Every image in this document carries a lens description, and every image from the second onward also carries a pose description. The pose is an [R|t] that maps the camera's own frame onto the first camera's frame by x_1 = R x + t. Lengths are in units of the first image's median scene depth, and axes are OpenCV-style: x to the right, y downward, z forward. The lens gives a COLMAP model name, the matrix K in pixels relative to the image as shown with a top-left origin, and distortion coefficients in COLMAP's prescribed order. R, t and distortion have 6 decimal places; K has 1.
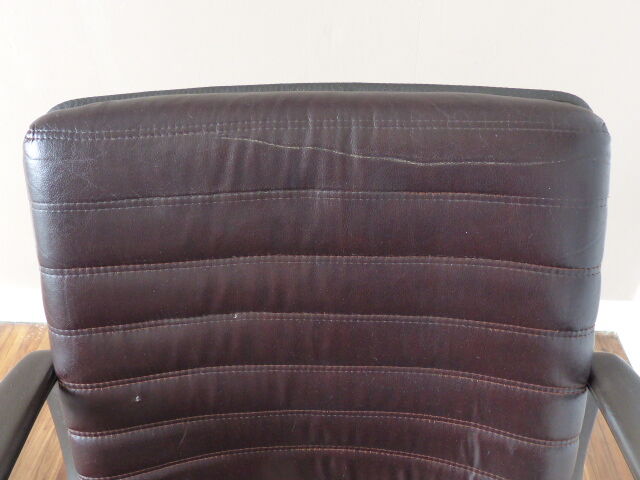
lens RADIAL K [[570.1, 0, 320.0], [0, 570.1, 240.0], [0, 0, 1]] dist [-0.002325, 0.003324]
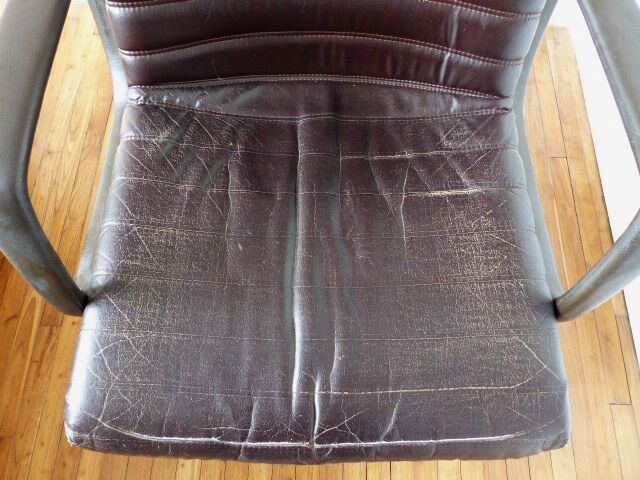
lens RADIAL K [[499.3, 0, 320.0], [0, 499.3, 240.0], [0, 0, 1]] dist [-0.002823, -0.002955]
pose [[0.998143, 0.012157, 0.059684, -0.071200], [-0.036504, 0.903802, 0.426390, 0.338119], [-0.048759, -0.427777, 0.902568, -0.140738]]
